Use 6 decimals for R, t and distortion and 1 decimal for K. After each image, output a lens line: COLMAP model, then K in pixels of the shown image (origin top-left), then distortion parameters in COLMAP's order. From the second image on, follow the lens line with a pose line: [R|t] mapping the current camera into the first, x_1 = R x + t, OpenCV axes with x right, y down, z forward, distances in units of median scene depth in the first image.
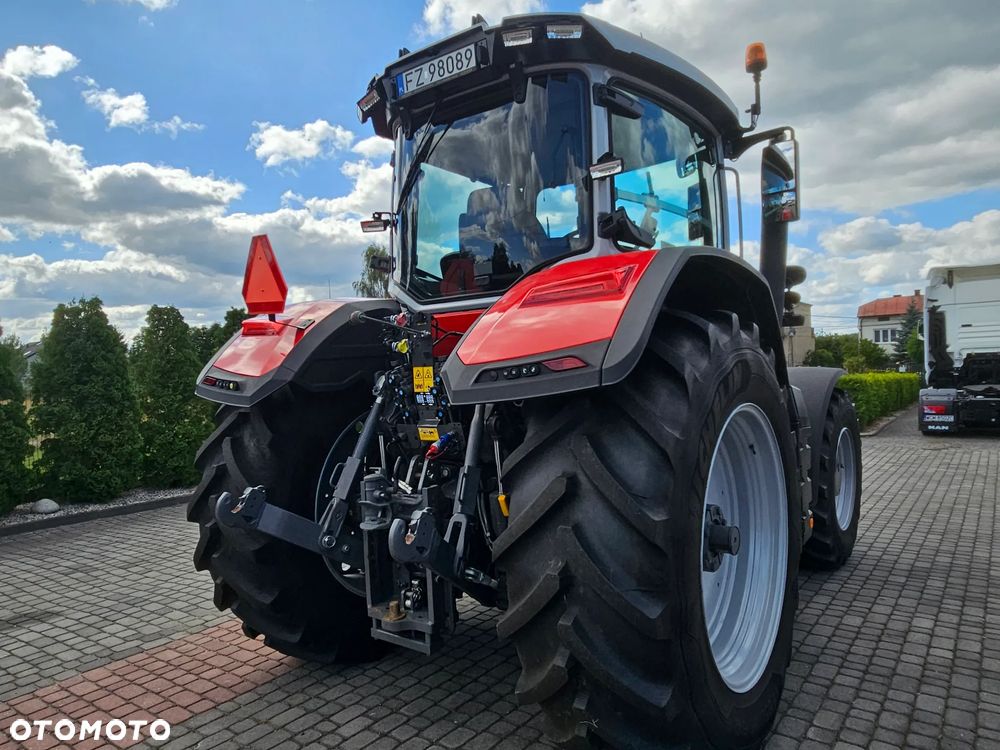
lens RADIAL K [[666.7, 0, 502.3], [0, 666.7, 369.9], [0, 0, 1]] dist [0.040246, -0.027008]
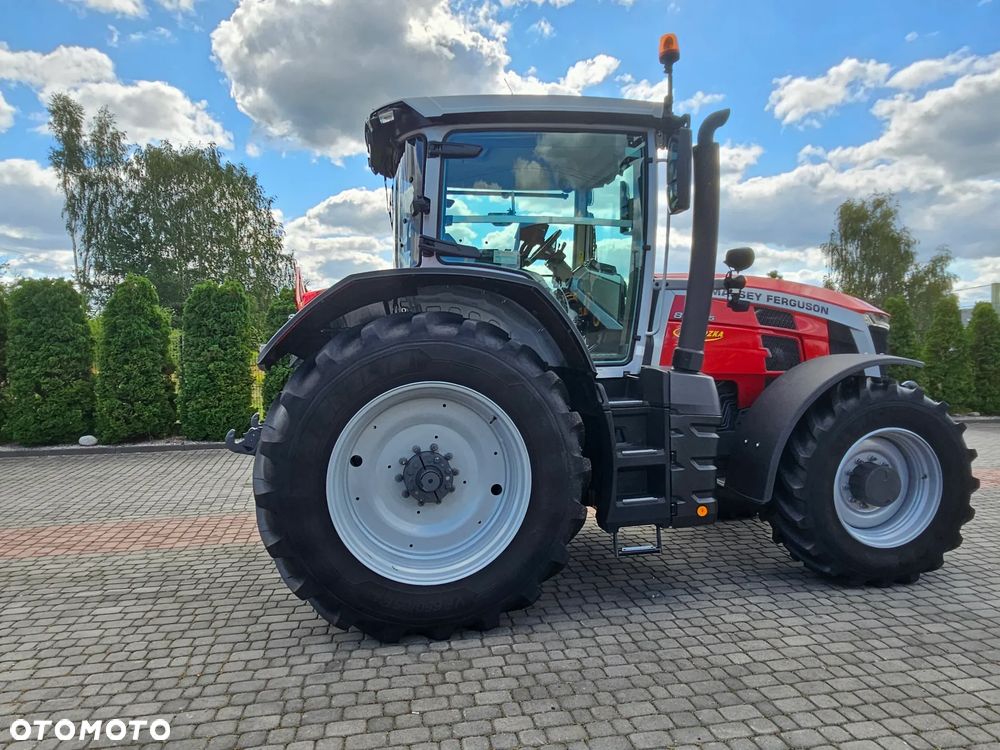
lens RADIAL K [[666.7, 0, 513.9], [0, 666.7, 388.7], [0, 0, 1]] dist [0.040246, -0.027008]
pose [[0.746474, 0.072714, -0.661430, 0.848365], [-0.019642, 0.995986, 0.087326, -0.038899], [0.665125, -0.052195, 0.744906, 0.065908]]
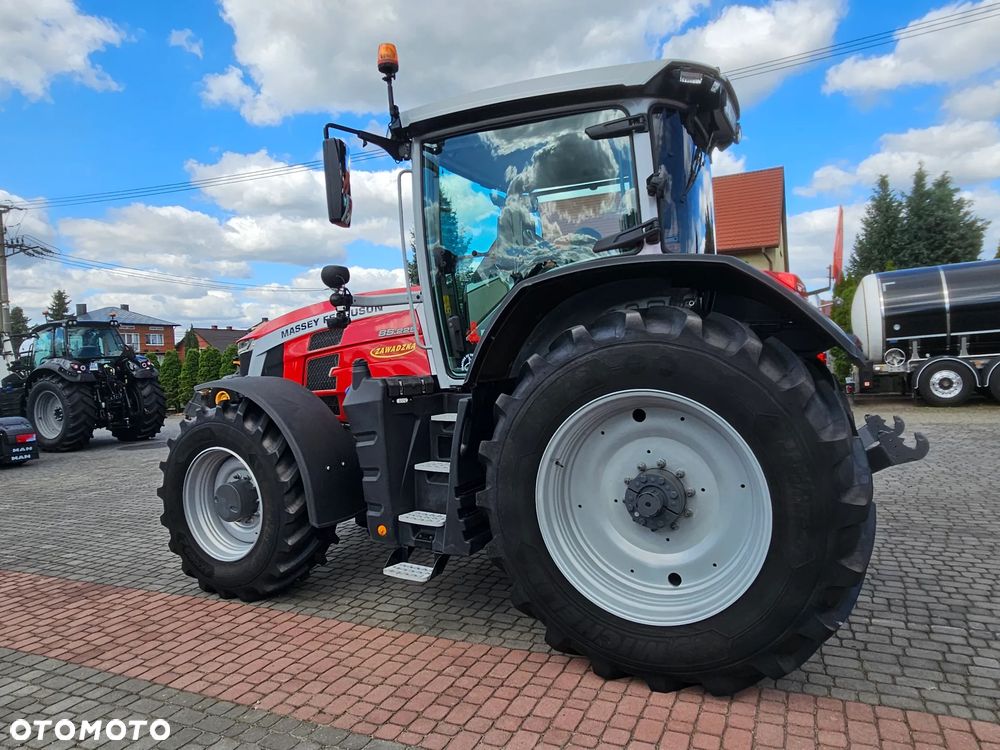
lens RADIAL K [[658.4, 0, 510.4], [0, 658.4, 379.4], [0, 0, 1]] dist [-0.000117, 0.004260]
pose [[-0.193381, 0.006687, 0.981101, -0.916588], [0.057673, 0.998325, 0.004563, 0.027535], [-0.979427, 0.057466, -0.193443, 1.242425]]
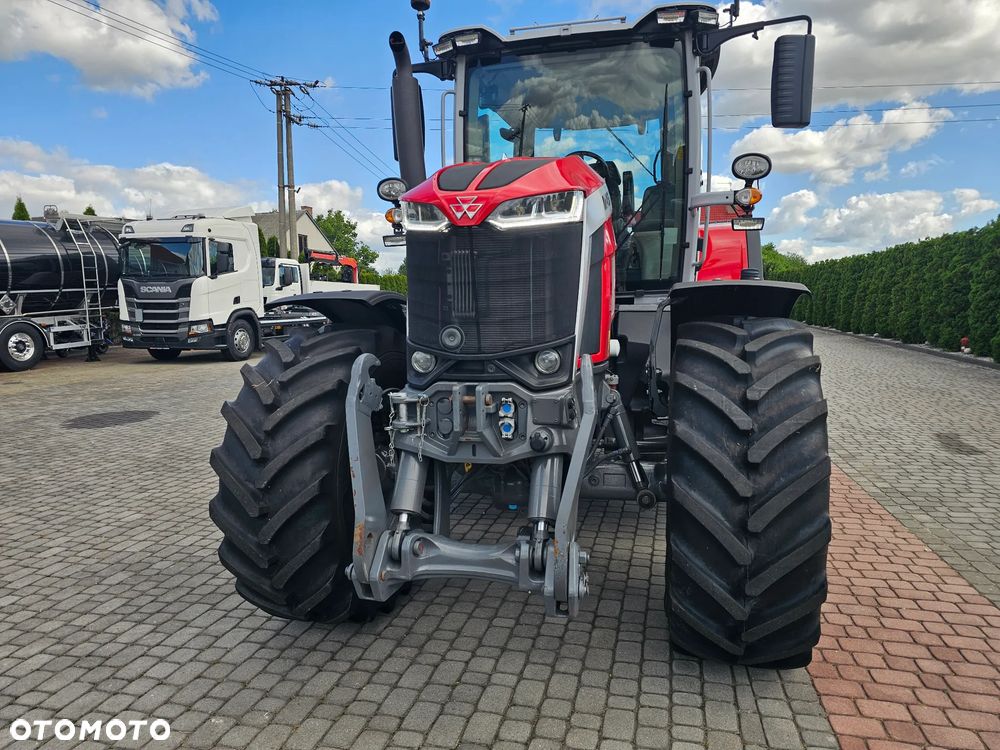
lens RADIAL K [[666.7, 0, 511.4], [0, 666.7, 381.8], [0, 0, 1]] dist [0.040246, -0.027008]
pose [[-0.914562, 0.094004, -0.393369, 0.687674], [0.040609, 0.989042, 0.141938, -0.000191], [0.402401, 0.113837, -0.908358, 1.962583]]
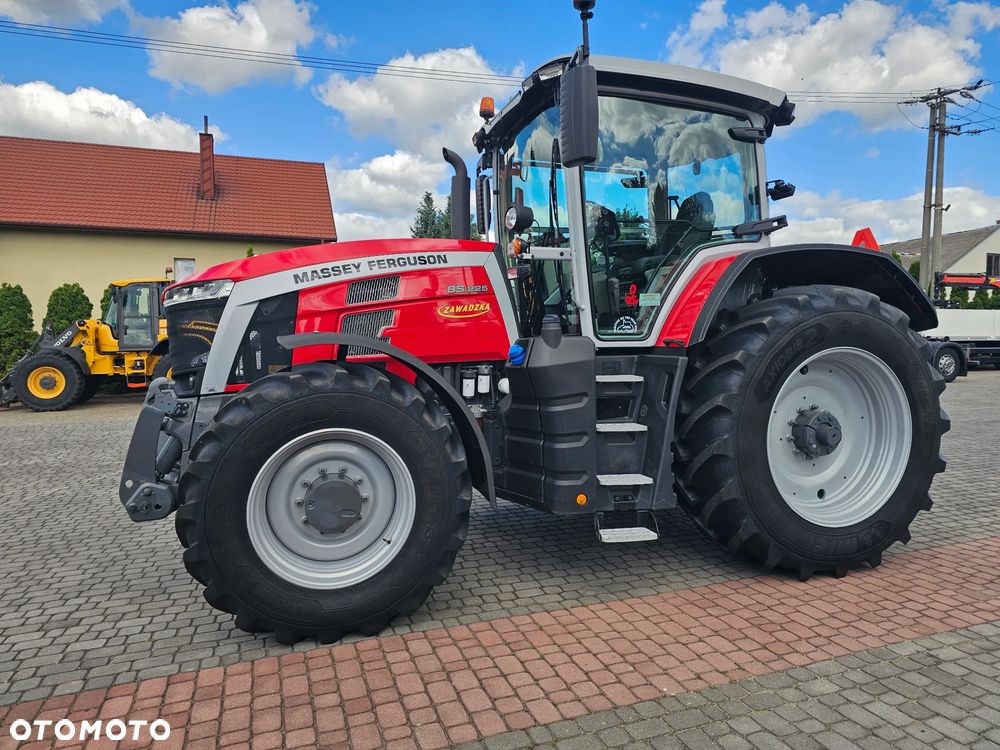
lens RADIAL K [[666.7, 0, 517.6], [0, 666.7, 369.0], [0, 0, 1]] dist [0.040246, -0.027008]
pose [[-0.832885, 0.013266, 0.553287, -0.395799], [0.040832, 0.998461, 0.037526, 0.026300], [-0.551938, 0.053846, -0.832145, 2.005058]]
